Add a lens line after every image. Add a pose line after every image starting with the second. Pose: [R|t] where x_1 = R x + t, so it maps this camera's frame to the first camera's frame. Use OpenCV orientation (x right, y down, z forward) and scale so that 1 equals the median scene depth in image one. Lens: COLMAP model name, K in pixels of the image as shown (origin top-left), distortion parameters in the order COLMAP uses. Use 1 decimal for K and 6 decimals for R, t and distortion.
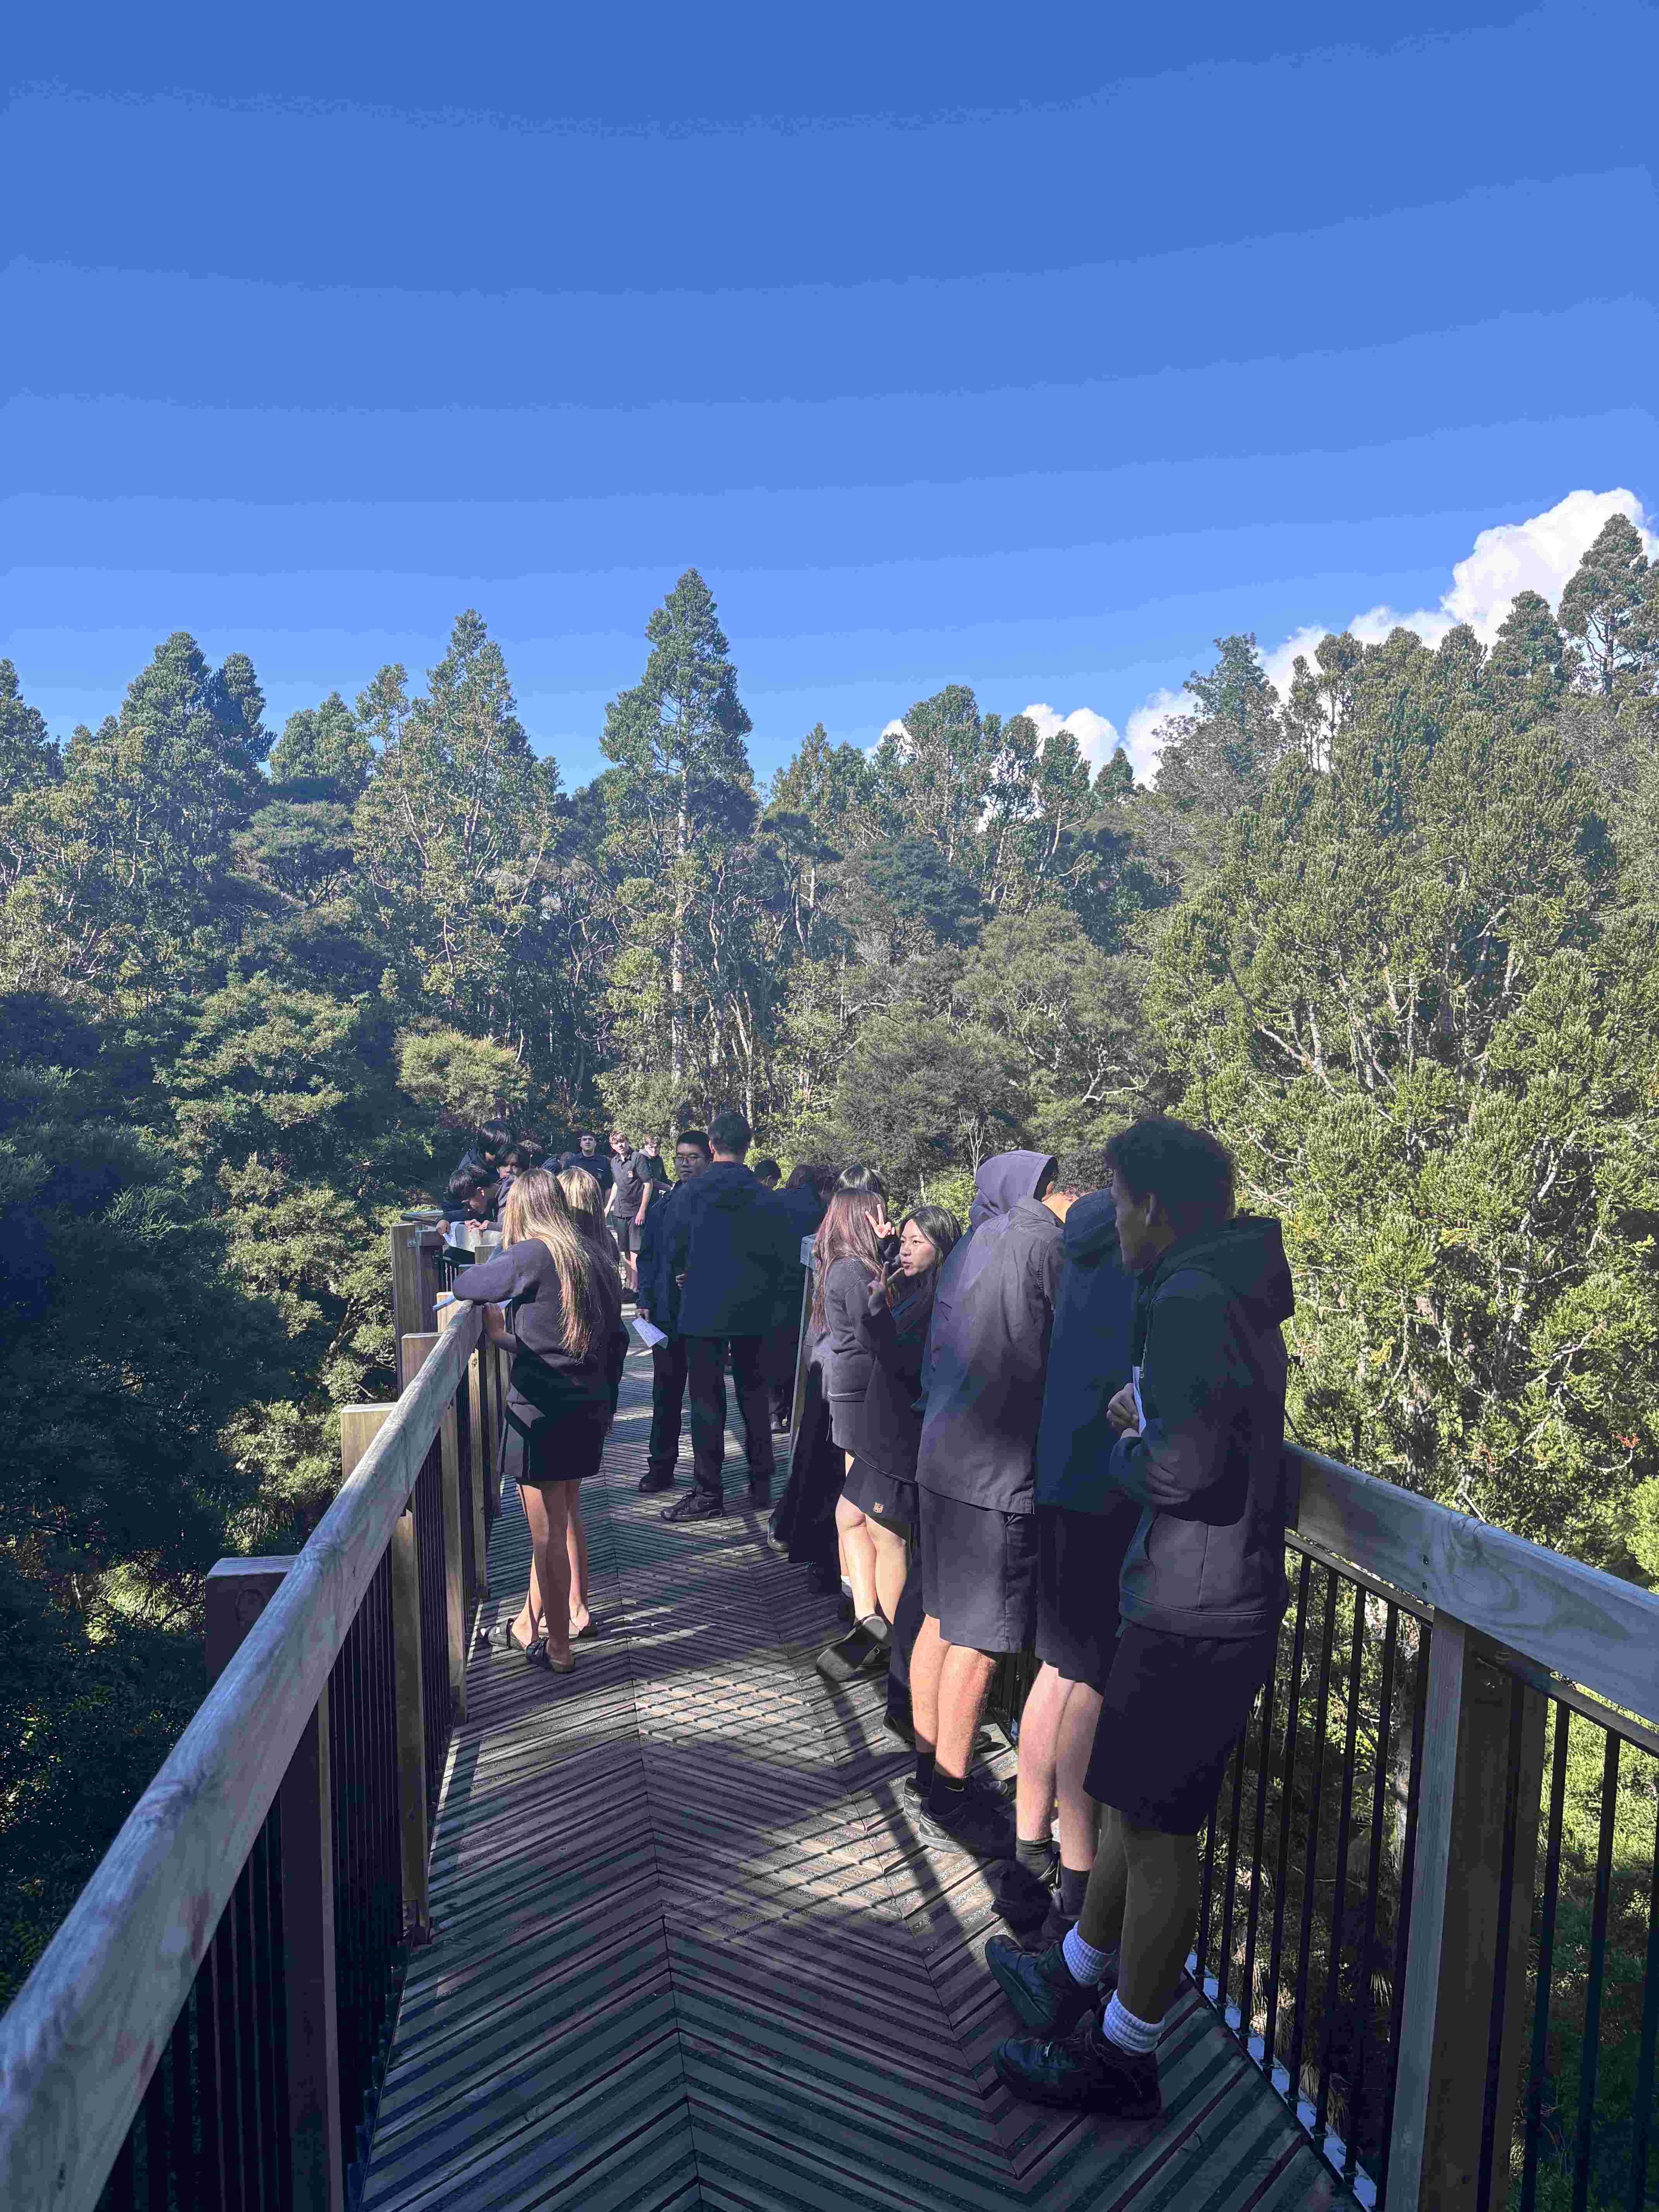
lens RADIAL K [[1672.2, 0, 890.7], [0, 1672.2, 1119.9], [0, 0, 1]] dist [0.066410, -0.272515]
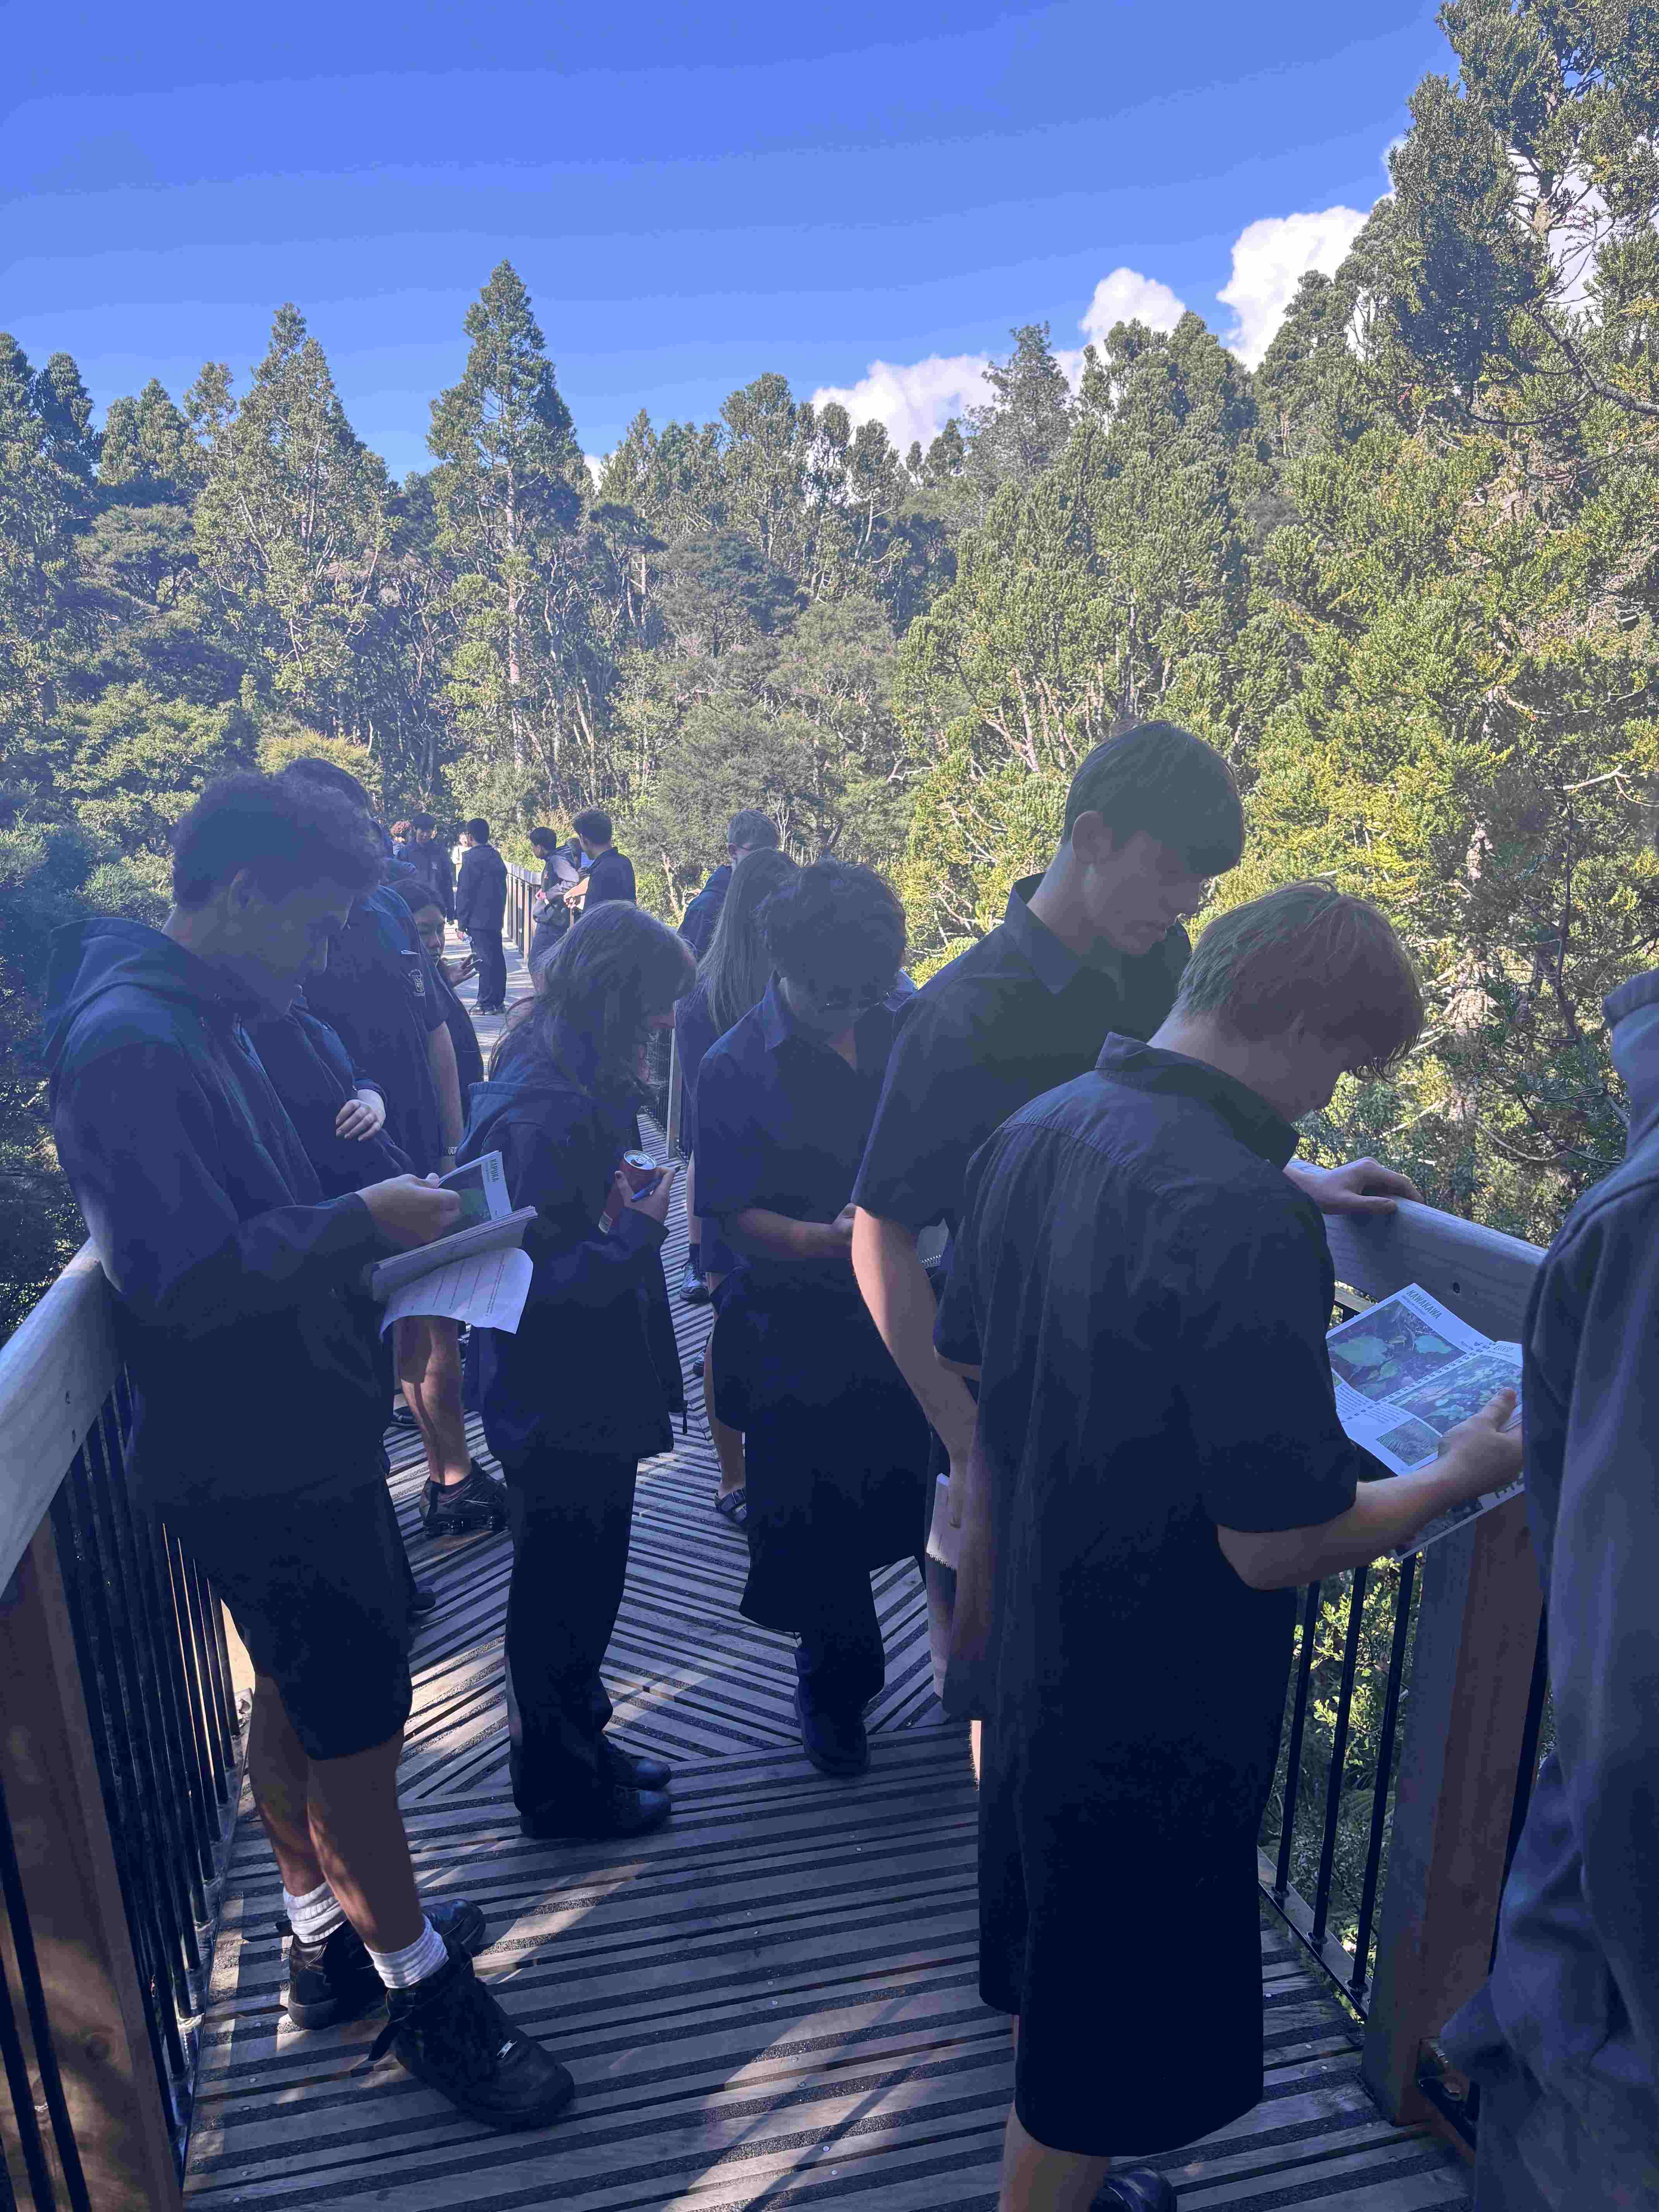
lens RADIAL K [[1687.0, 0, 829.5], [0, 1687.0, 1106.0], [0, 0, 1]] dist [0.004971, 0.004578]
pose [[0.998776, -0.031765, 0.037906, 0.042765], [0.024485, 0.983535, 0.179050, -0.000445], [-0.042969, -0.177902, 0.983110, -0.206669]]
